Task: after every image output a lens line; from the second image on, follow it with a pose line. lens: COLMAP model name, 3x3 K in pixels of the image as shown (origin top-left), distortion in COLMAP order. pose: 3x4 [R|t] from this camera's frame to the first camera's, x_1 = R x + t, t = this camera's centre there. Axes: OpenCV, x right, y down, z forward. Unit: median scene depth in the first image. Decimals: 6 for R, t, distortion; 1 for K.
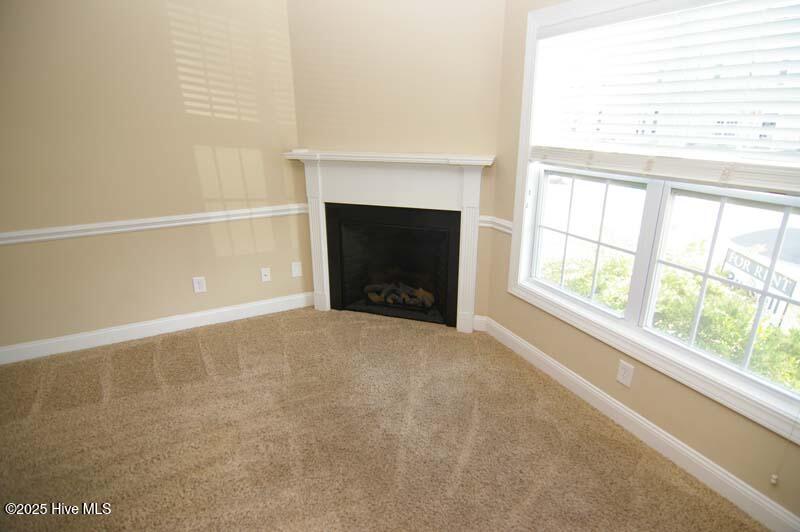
lens RADIAL K [[437.5, 0, 400.2], [0, 437.5, 261.4], [0, 0, 1]] dist [0.003280, -0.000752]
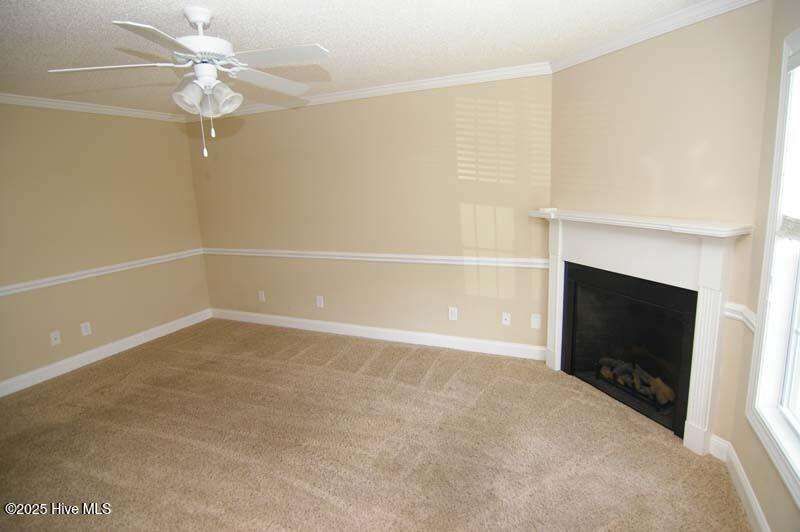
lens RADIAL K [[437.5, 0, 400.2], [0, 437.5, 261.4], [0, 0, 1]] dist [0.003280, -0.000752]
pose [[0.633239, 0.123700, -0.764007, 0.365241], [-0.210795, 0.977392, -0.016465, -0.039278], [0.744698, 0.171475, 0.644998, 0.079538]]
